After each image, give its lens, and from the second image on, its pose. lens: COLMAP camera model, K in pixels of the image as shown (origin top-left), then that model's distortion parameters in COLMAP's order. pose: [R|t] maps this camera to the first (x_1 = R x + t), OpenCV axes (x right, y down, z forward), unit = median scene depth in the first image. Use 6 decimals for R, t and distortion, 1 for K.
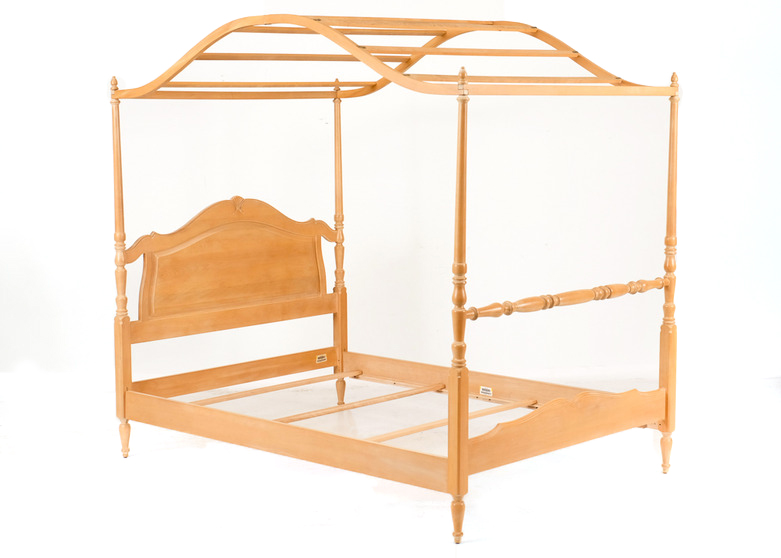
lens RADIAL K [[1448.7, 0, 392.3], [0, 1448.7, 277.7], [0, 0, 1]] dist [0.131552, 0.000000]
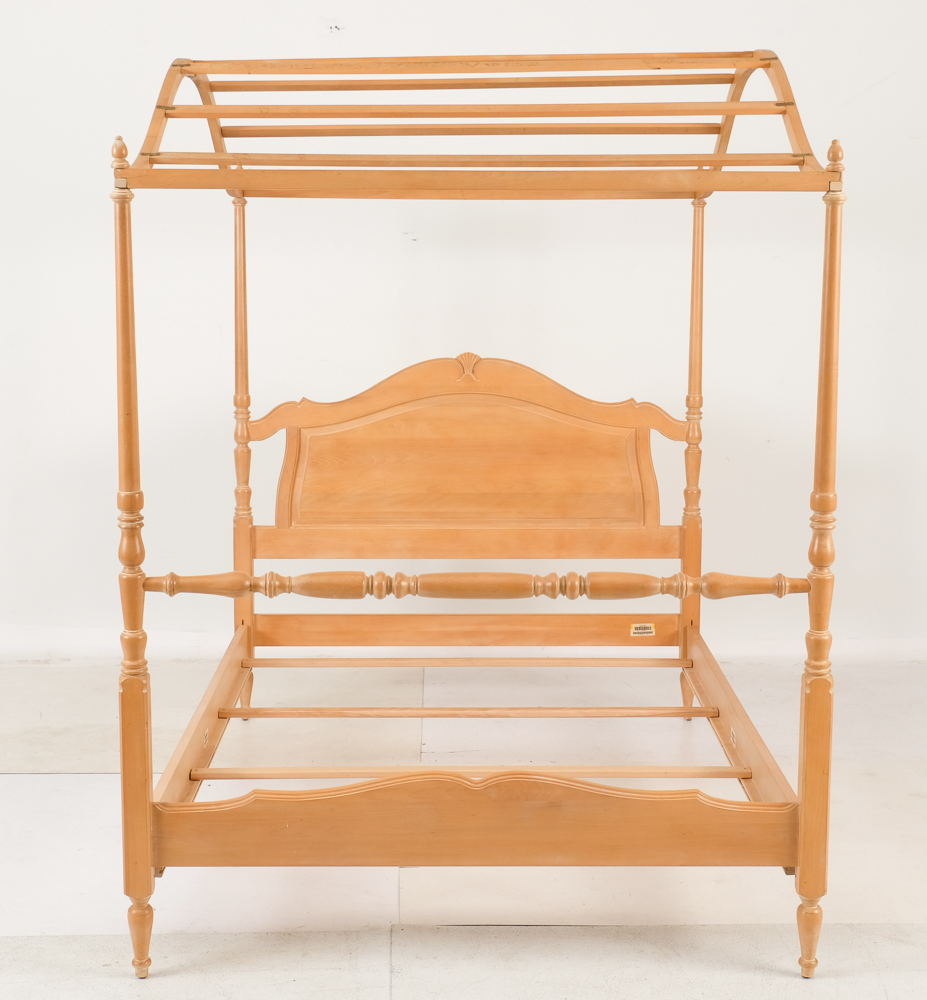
lens RADIAL K [[1803.6, 0, 454.5], [0, 1803.6, 494.7], [0, 0, 1]] dist [-0.037275, 0.000000]
pose [[0.678473, 0.117143, -0.725226, 0.486772], [-0.090957, 0.993004, 0.075303, -0.055535], [0.728973, 0.014873, 0.684381, 0.475427]]
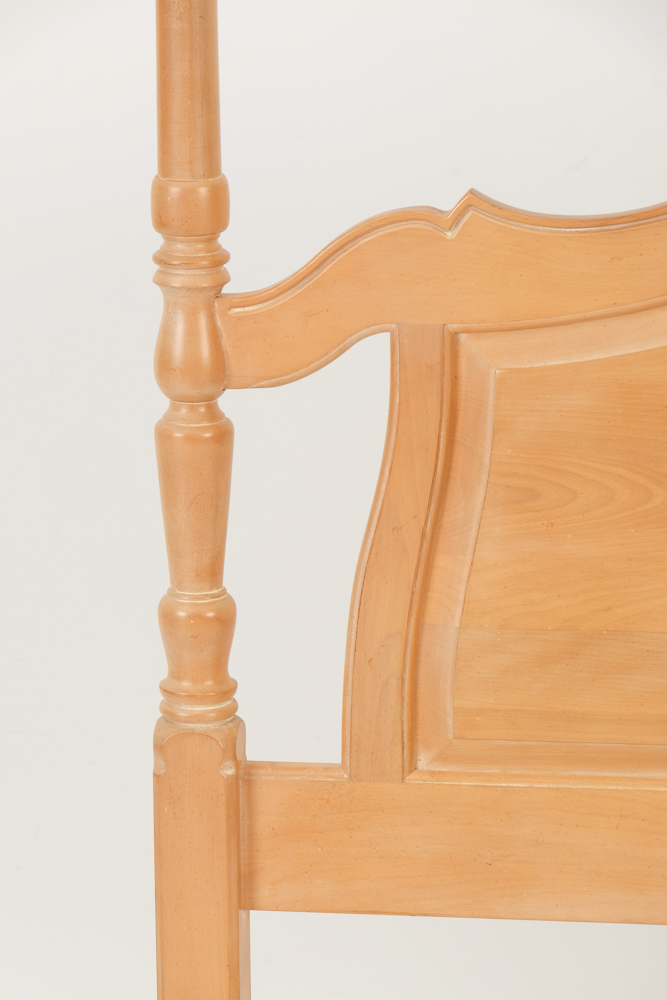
lens RADIAL K [[4732.1, 0, 334.2], [0, 4732.1, 499.8], [0, 0, 1]] dist [-0.316969, 0.000000]
pose [[0.547753, 0.188966, -0.815021, 0.216098], [-0.083393, 0.981639, 0.171552, -0.080470], [0.832474, -0.026001, 0.553454, 0.717976]]
